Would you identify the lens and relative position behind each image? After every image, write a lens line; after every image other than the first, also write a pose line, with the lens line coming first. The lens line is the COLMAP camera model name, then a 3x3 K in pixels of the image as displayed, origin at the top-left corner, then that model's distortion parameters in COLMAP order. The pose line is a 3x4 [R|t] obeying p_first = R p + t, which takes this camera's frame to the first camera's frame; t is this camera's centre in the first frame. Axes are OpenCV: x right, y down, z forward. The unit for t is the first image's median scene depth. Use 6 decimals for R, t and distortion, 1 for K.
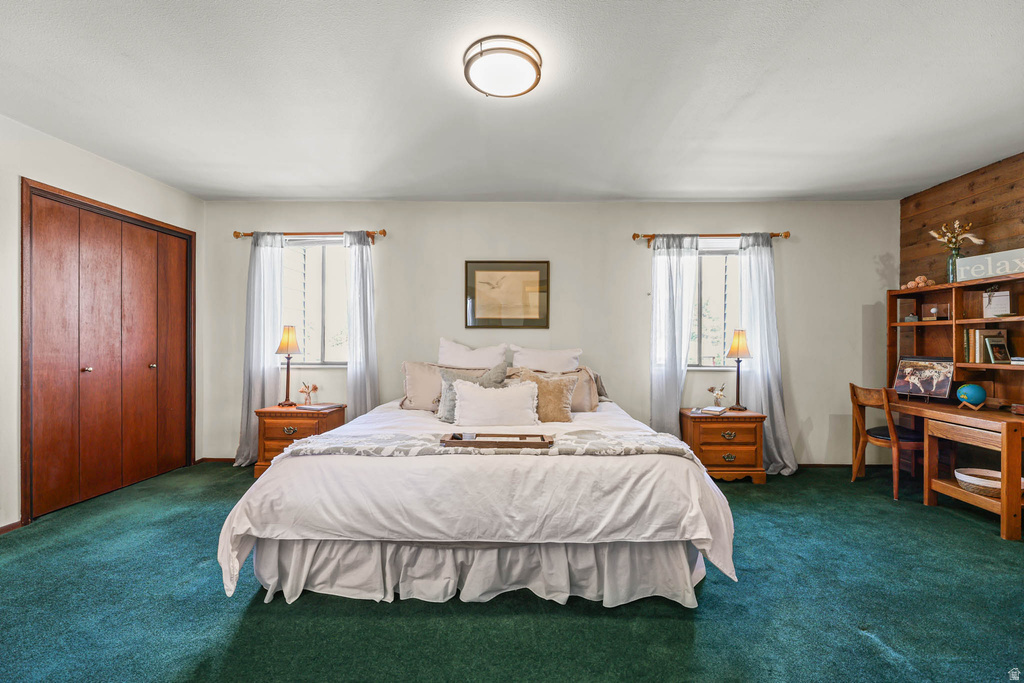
lens RADIAL K [[427.7, 0, 515.8], [0, 427.7, 342.5], [0, 0, 1]] dist [0.000241, -0.000655]
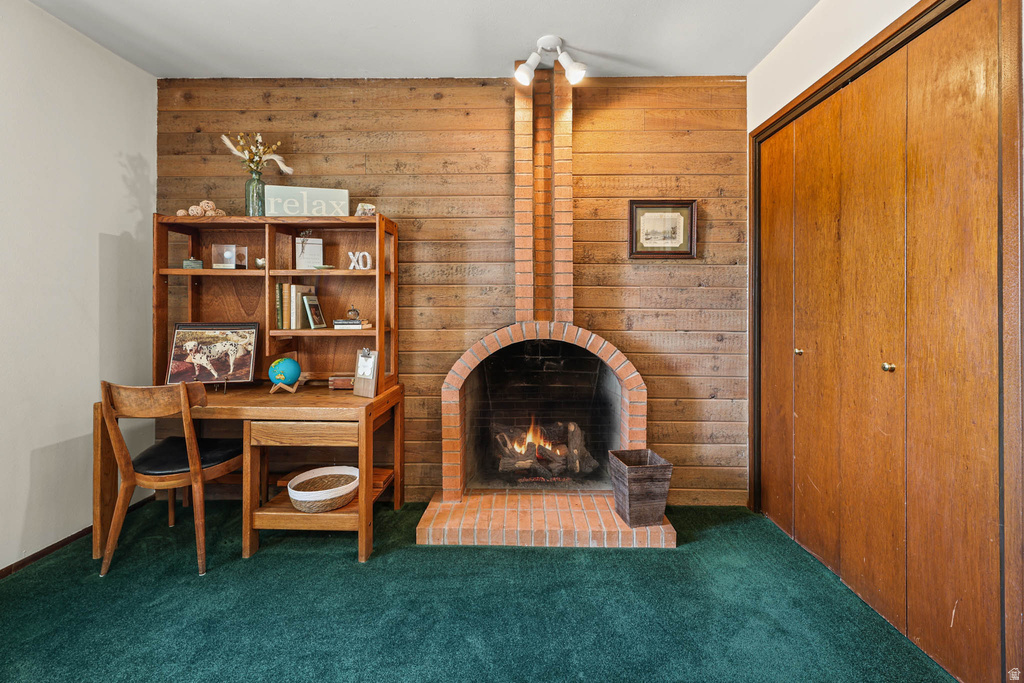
lens RADIAL K [[427.7, 0, 532.4], [0, 427.7, 307.7], [0, 0, 1]] dist [0.000241, -0.000655]
pose [[-0.037542, -0.000305, 0.999295, 0.295574], [-0.003421, 0.999994, 0.000177, 0.008405], [-0.999289, -0.003412, -0.037543, 0.572536]]
